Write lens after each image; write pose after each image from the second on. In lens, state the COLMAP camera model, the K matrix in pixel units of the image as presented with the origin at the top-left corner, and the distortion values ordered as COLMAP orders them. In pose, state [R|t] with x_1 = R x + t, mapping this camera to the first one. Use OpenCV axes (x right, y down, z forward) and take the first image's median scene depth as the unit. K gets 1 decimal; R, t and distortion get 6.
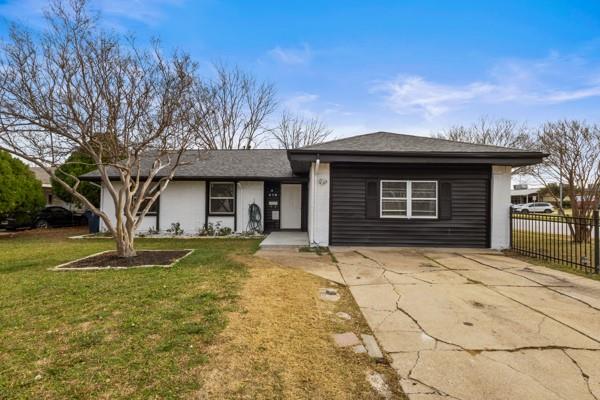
lens RADIAL K [[279.2, 0, 301.1], [0, 279.2, 198.7], [0, 0, 1]] dist [0.004563, 0.001260]
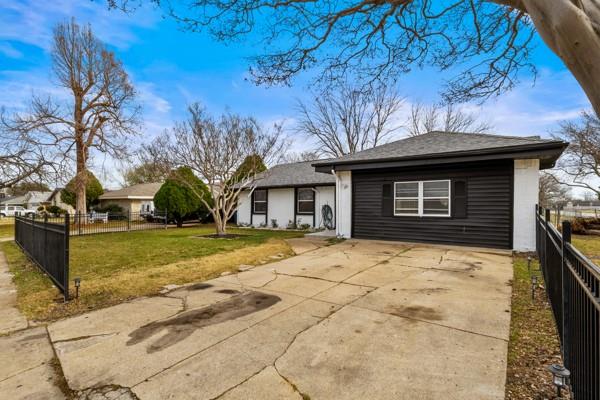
lens RADIAL K [[311.7, 0, 298.5], [0, 311.7, 200.6], [0, 0, 1]] dist [0.003435, 0.000217]
pose [[0.815851, -0.019019, -0.577950, 0.694445], [0.016896, 0.999816, -0.009050, 0.012950], [0.578016, -0.002382, 0.816022, -0.244755]]
